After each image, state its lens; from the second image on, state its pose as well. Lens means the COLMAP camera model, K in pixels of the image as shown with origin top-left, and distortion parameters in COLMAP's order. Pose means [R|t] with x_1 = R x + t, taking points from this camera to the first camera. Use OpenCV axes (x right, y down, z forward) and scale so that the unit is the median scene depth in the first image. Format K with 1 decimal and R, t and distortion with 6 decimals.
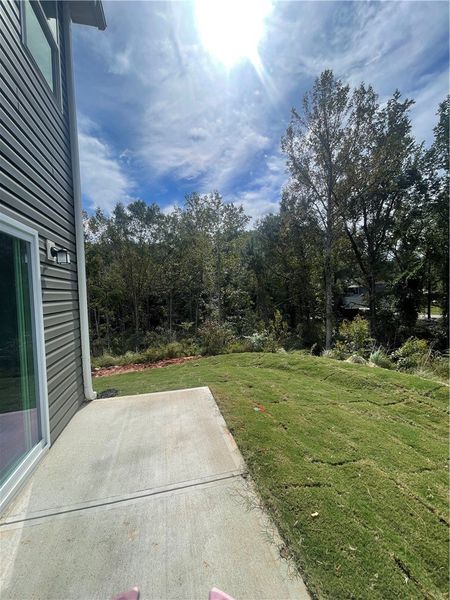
lens RADIAL K [[241.9, 0, 226.6], [0, 241.9, 300.9], [0, 0, 1]] dist [0.002934, 0.000095]
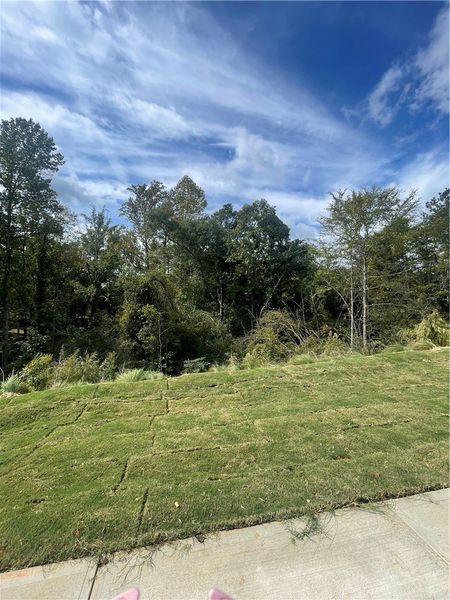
lens RADIAL K [[241.9, 0, 227.5], [0, 241.9, 299.2], [0, 0, 1]] dist [0.002934, 0.000095]
pose [[0.057196, 0.030745, 0.997889, -0.699837], [0.030660, 0.999000, -0.032537, -0.066420], [-0.997892, 0.032456, 0.056196, 0.547084]]
